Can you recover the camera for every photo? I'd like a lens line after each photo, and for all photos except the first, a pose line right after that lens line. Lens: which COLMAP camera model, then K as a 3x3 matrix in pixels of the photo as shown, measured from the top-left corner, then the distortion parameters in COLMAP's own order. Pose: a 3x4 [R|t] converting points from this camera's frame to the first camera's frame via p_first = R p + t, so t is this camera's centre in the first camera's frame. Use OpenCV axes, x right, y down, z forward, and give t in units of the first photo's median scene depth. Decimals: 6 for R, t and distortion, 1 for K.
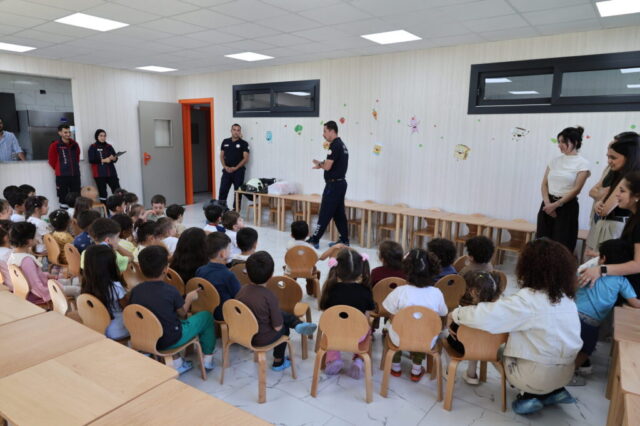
lens RADIAL K [[437.6, 0, 322.2], [0, 437.6, 214.0], [0, 0, 1]] dist [-0.003835, 0.003708]
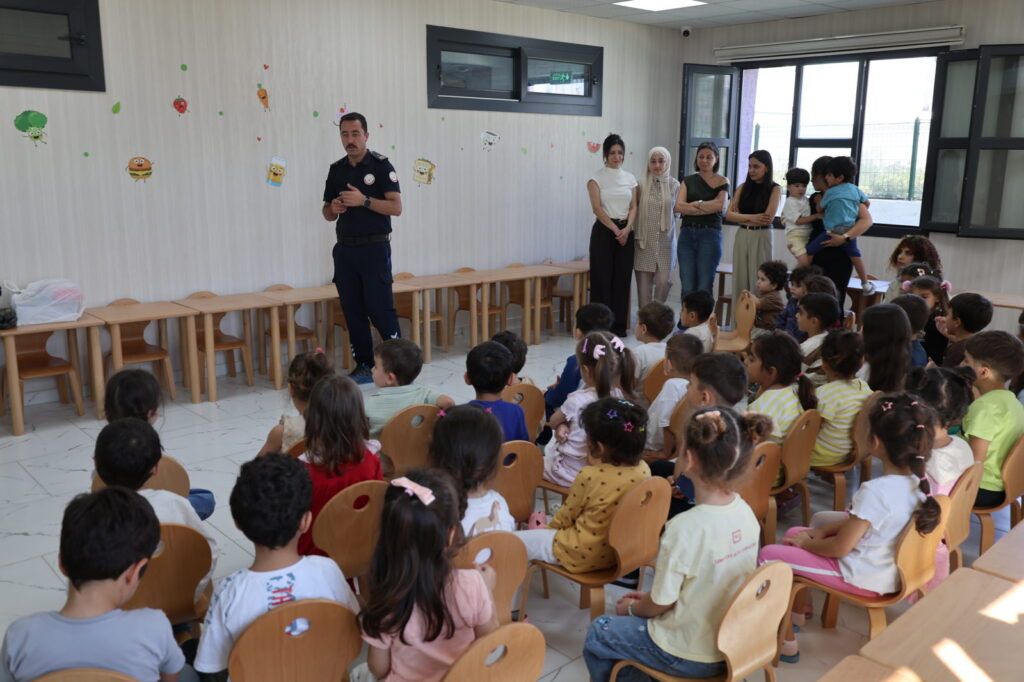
lens RADIAL K [[901.5, 0, 513.9], [0, 901.5, 341.4], [0, 0, 1]] dist [0.009166, -0.006552]
pose [[0.198580, -0.218657, 0.955382, -0.871199], [0.160683, 0.968869, 0.188345, -0.127687], [-0.966823, 0.116112, 0.227532, 0.621508]]
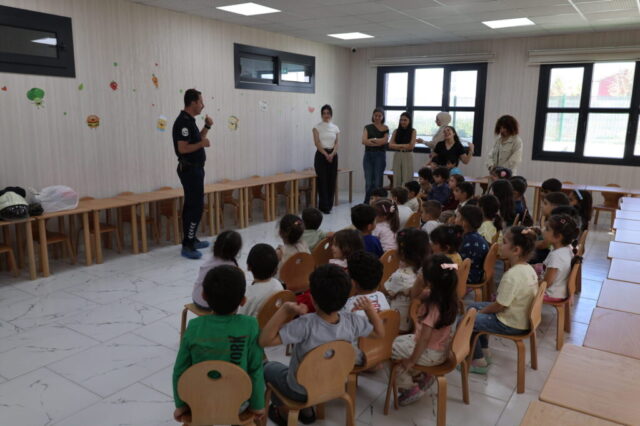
lens RADIAL K [[531.8, 0, 319.7], [0, 531.8, 213.9], [0, 0, 1]] dist [-0.006246, 0.003961]
pose [[-0.039771, -0.204456, 0.978067, -1.003531], [0.156288, 0.965521, 0.208189, -0.163353], [-0.986910, 0.161140, -0.006446, 0.824939]]
